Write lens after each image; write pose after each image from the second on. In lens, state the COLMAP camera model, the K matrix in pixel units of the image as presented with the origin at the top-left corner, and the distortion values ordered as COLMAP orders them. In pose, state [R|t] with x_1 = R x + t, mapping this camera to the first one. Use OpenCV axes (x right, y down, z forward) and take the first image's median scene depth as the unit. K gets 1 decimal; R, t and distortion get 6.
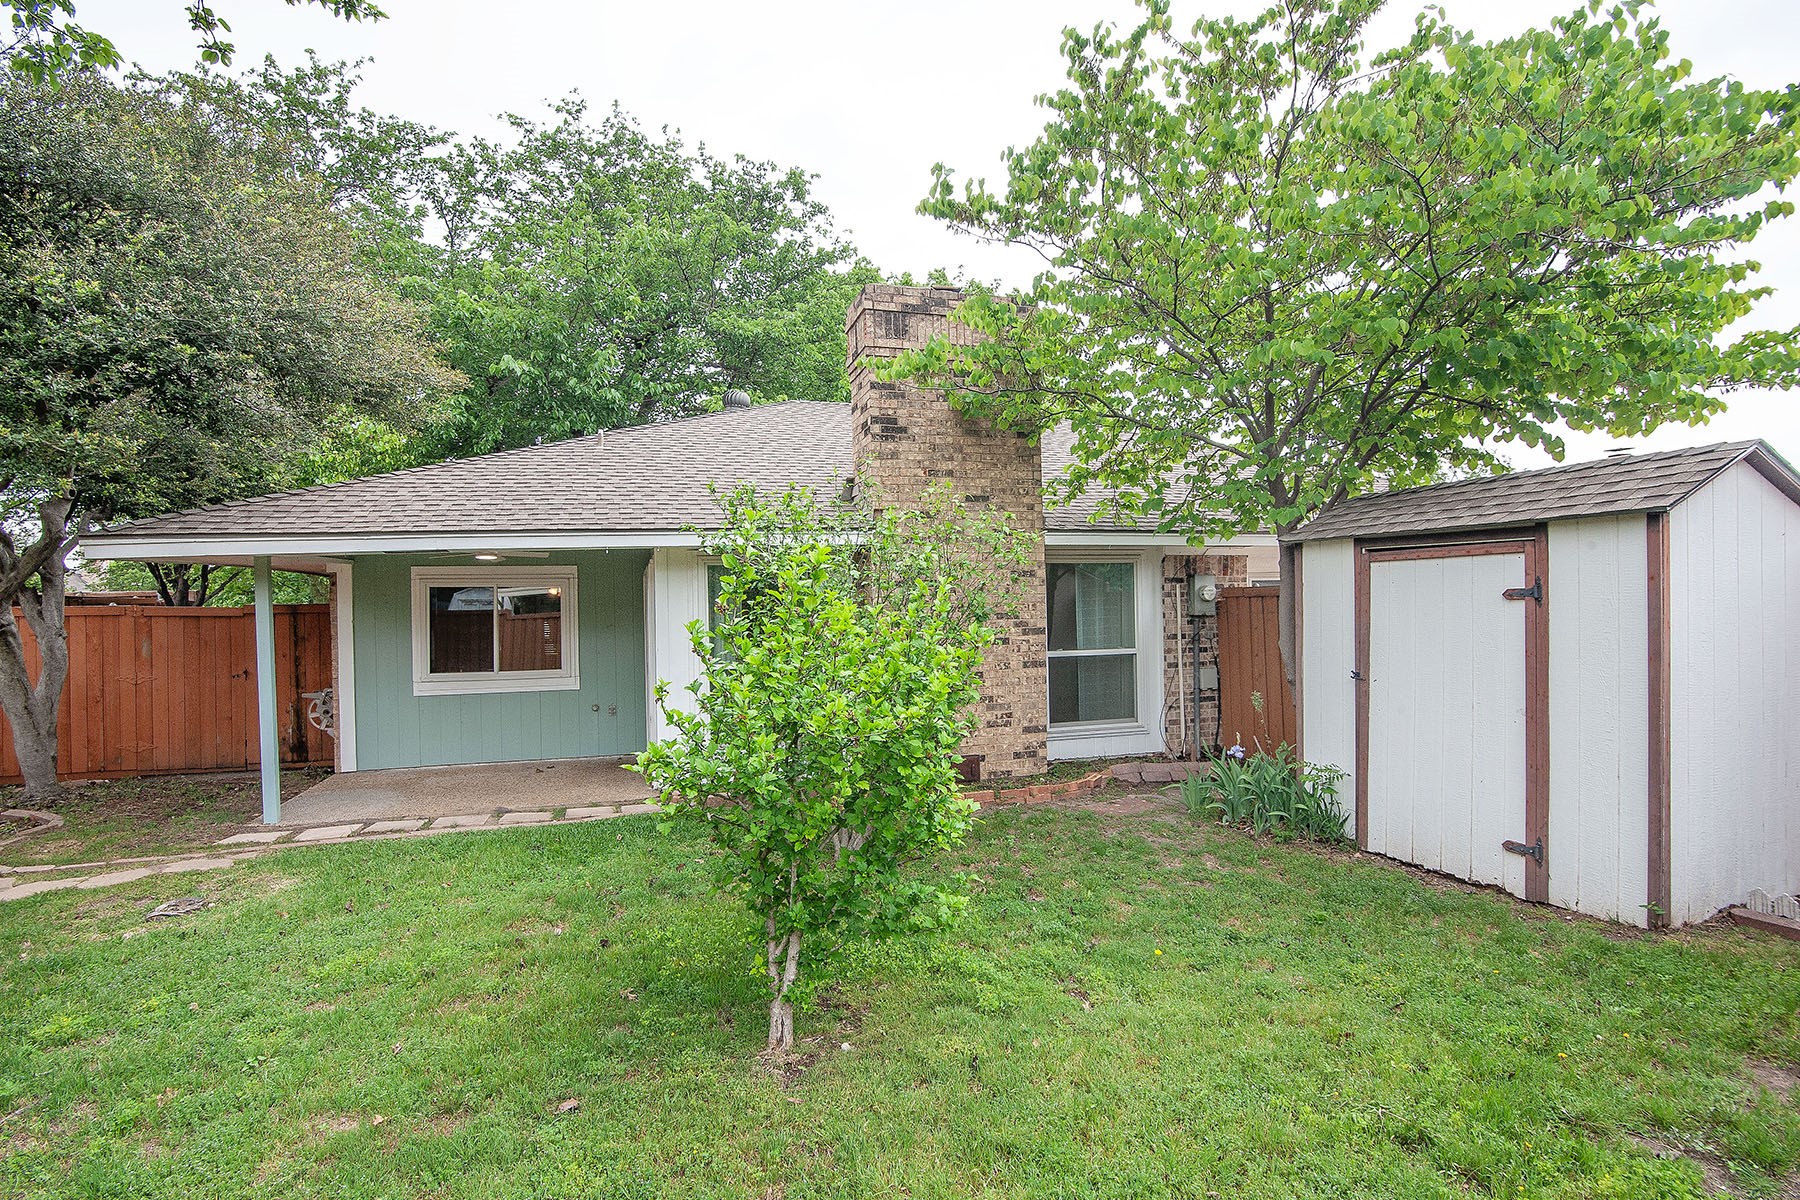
lens RADIAL K [[870.6, 0, 901.2], [0, 870.6, 607.9], [0, 0, 1]] dist [-0.024572, 0.000502]
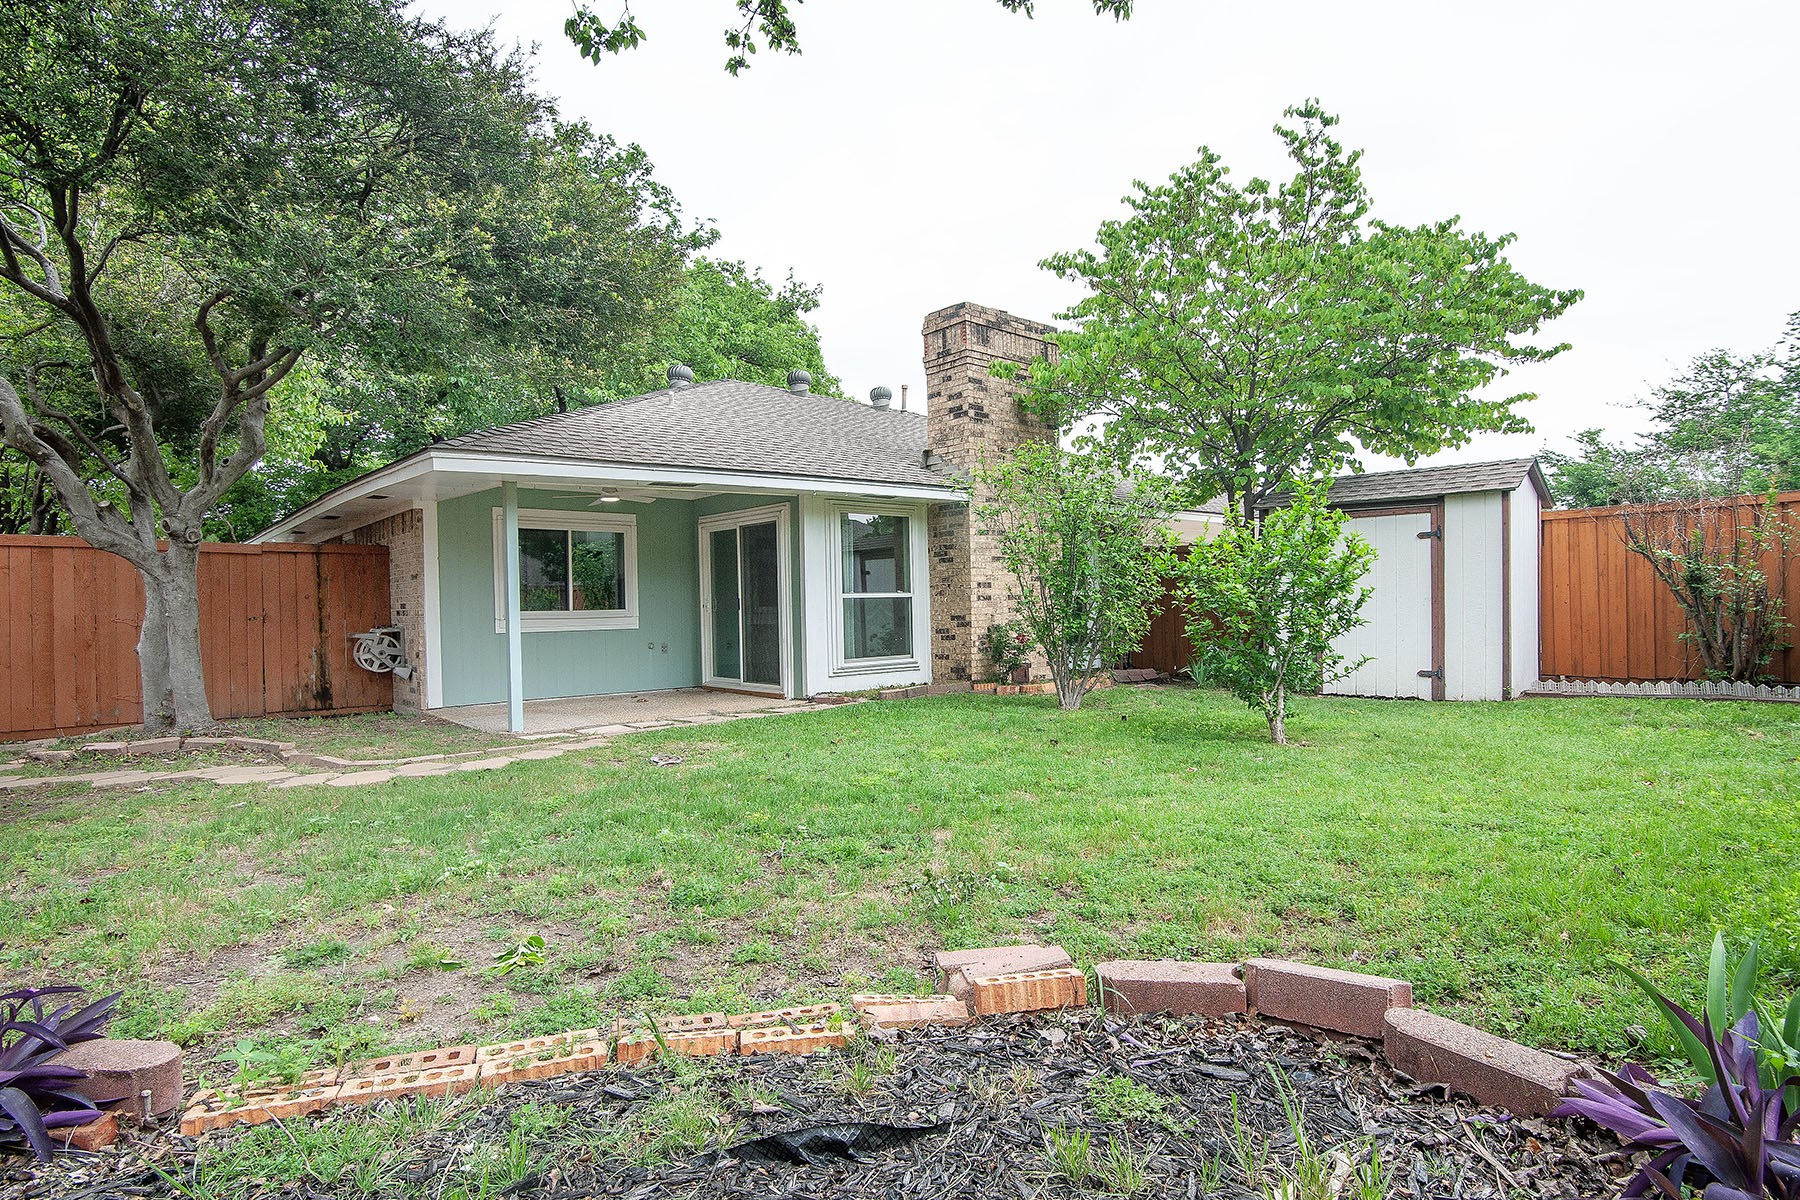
lens RADIAL K [[870.6, 0, 901.2], [0, 870.6, 607.9], [0, 0, 1]] dist [-0.024572, 0.000502]
pose [[0.923762, -0.001261, 0.382966, -0.624273], [-0.001470, 0.999976, 0.006840, 0.077843], [-0.382965, -0.006881, 0.923737, -0.168883]]
